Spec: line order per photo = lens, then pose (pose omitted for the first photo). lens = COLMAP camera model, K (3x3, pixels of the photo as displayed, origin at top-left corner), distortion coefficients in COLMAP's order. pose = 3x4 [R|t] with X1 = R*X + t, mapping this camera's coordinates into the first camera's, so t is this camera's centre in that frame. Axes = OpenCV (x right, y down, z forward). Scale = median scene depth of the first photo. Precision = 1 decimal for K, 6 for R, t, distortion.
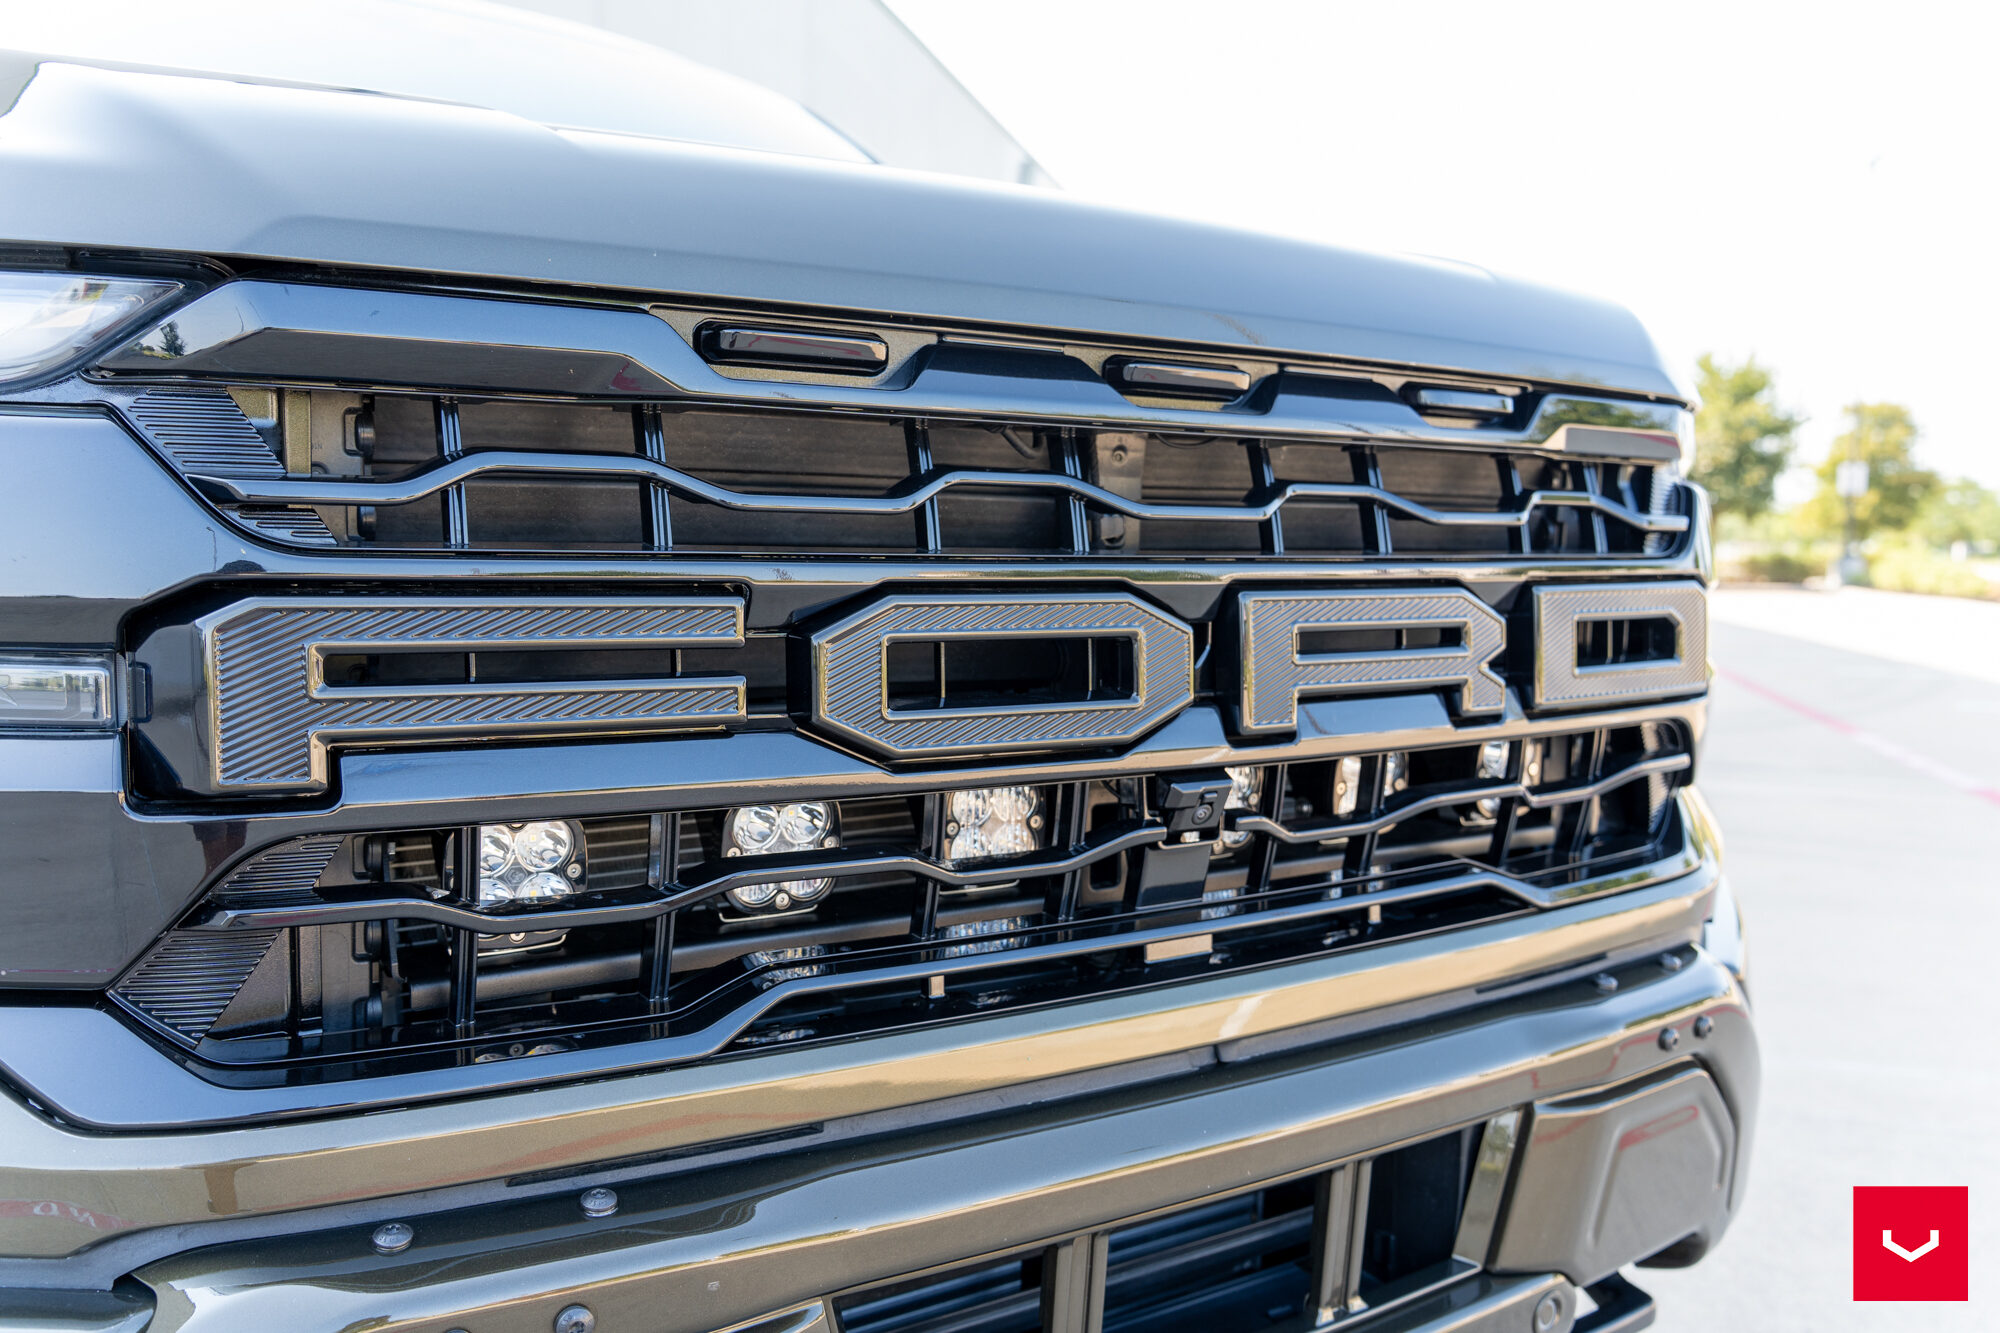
lens RADIAL K [[1579.8, 0, 1008.6], [0, 1579.8, 676.9], [0, 0, 1]] dist [0.005121, 0.005344]
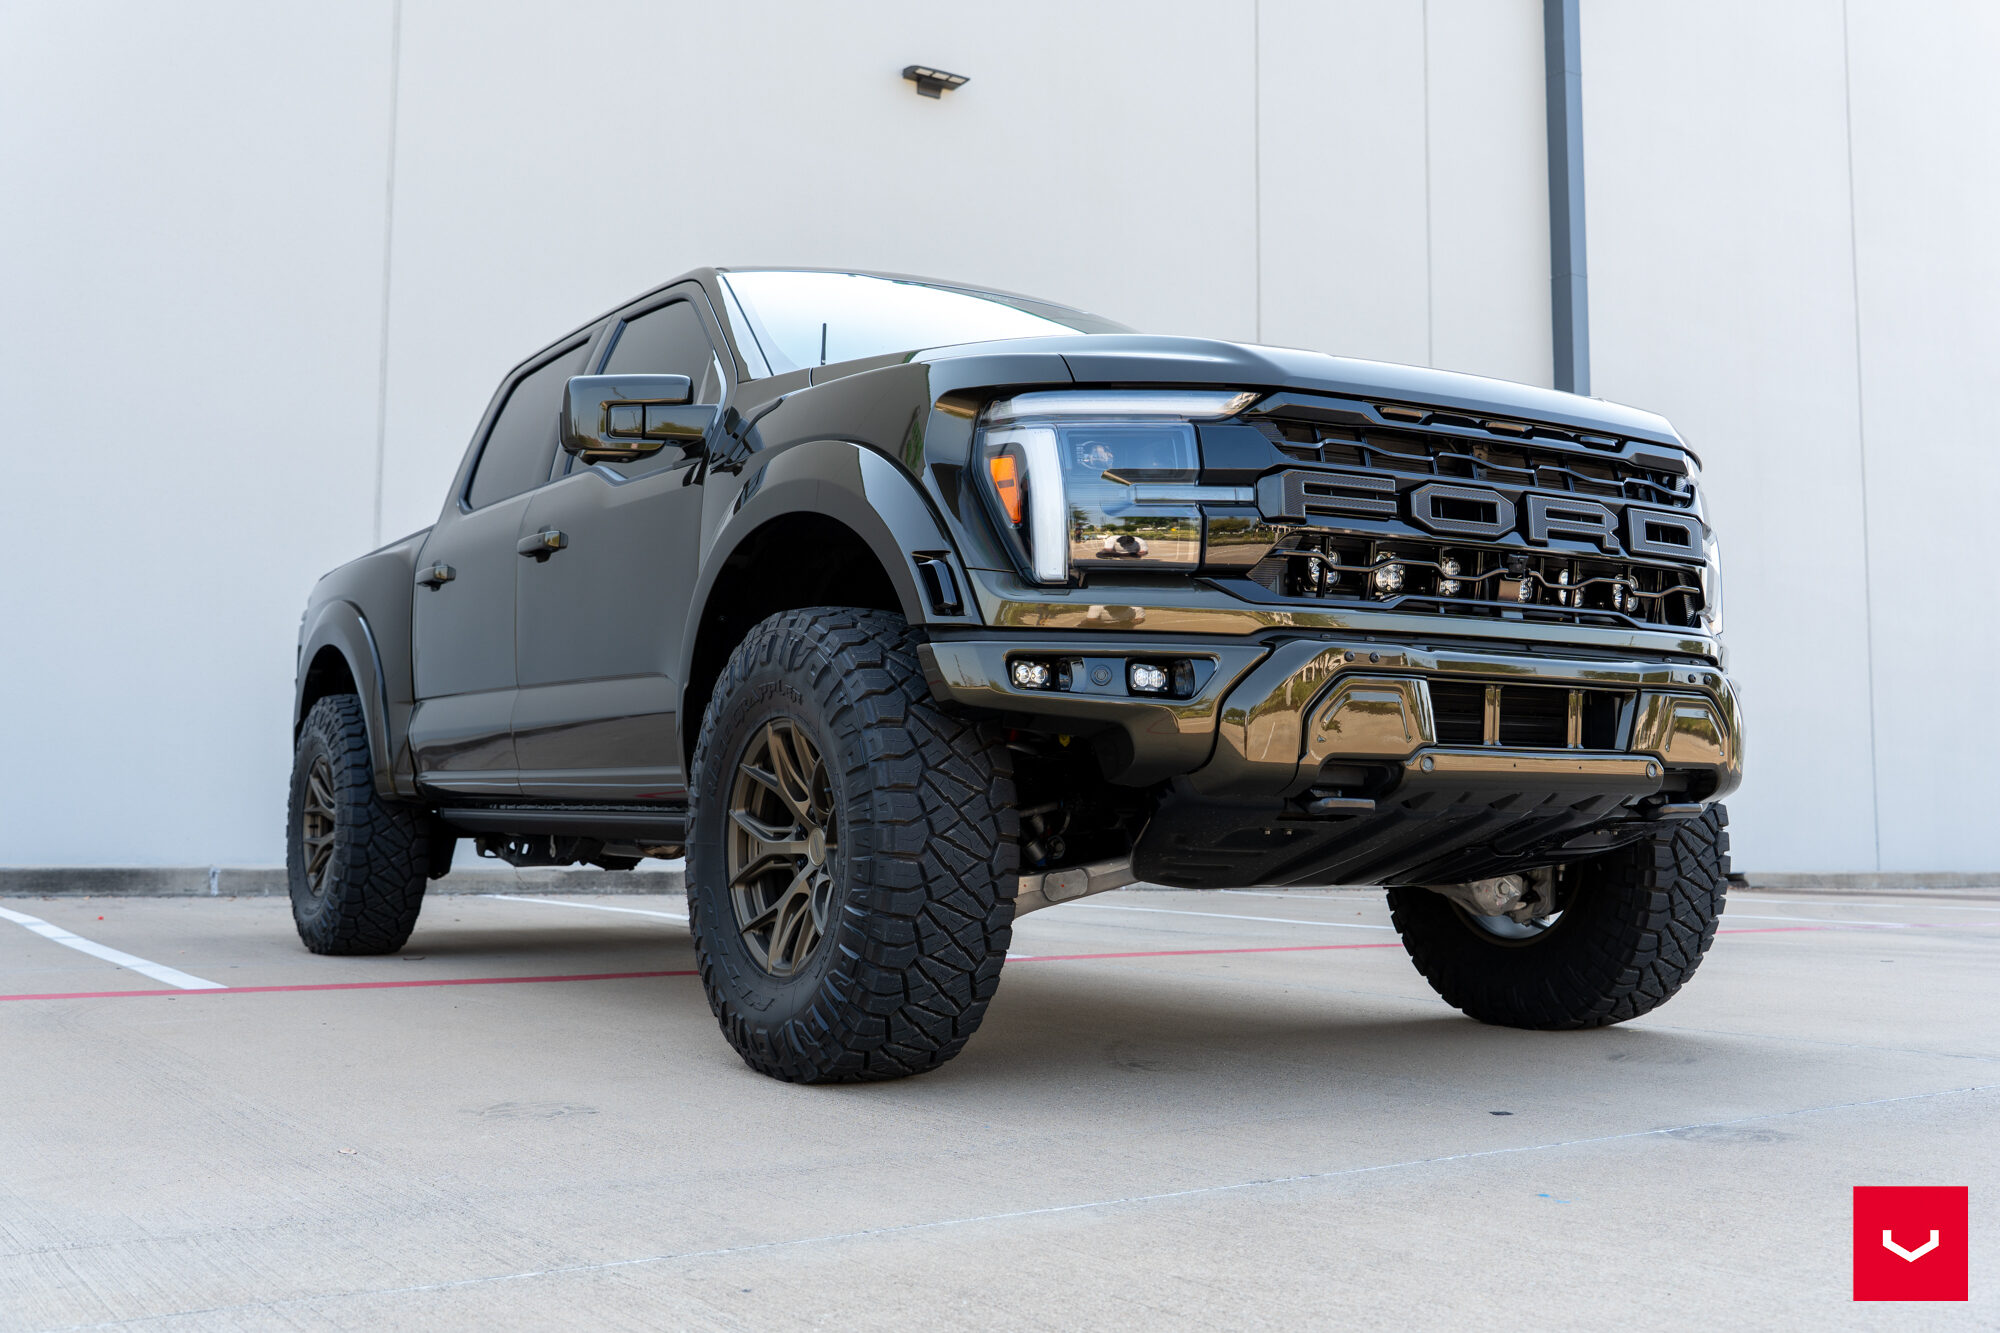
lens RADIAL K [[2022.2, 0, 998.7], [0, 2022.2, 673.2], [0, 0, 1]] dist [0.013624, 0.000000]
pose [[0.999707, -0.019002, -0.015007, -0.855451], [0.016187, 0.985409, -0.169430, 0.972505], [0.018008, 0.169138, 0.985428, -2.928756]]
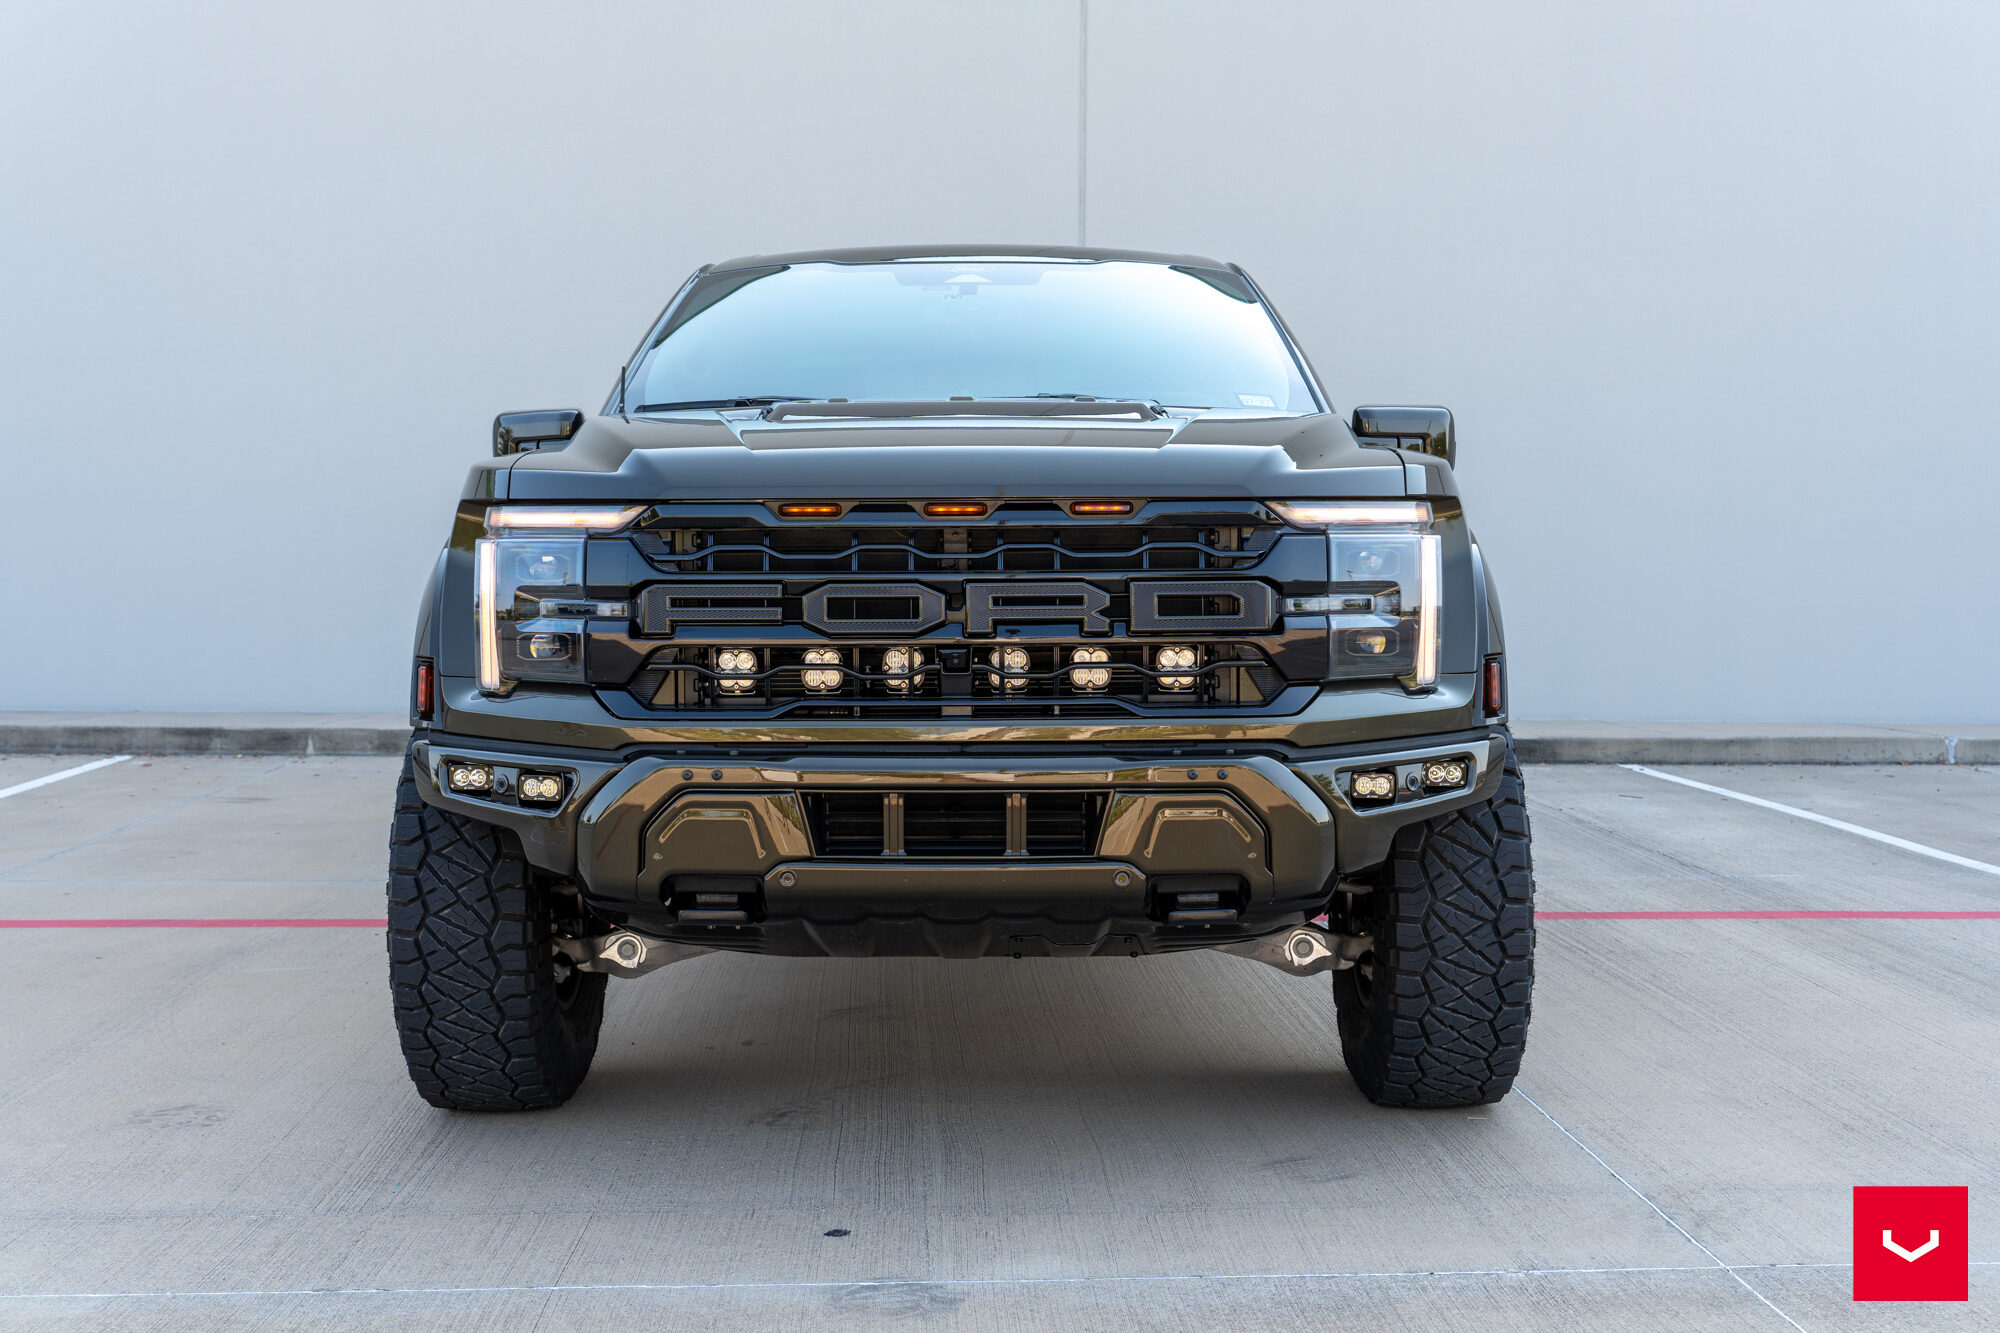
lens RADIAL K [[2173.7, 0, 1000.7], [0, 2173.7, 661.4], [0, 0, 1]] dist [0.021249, 0.000000]
pose [[0.834714, -0.003542, -0.550672, 2.455379], [-0.032150, 0.997960, -0.055152, 0.313577], [0.549744, 0.063740, 0.832898, -2.307616]]
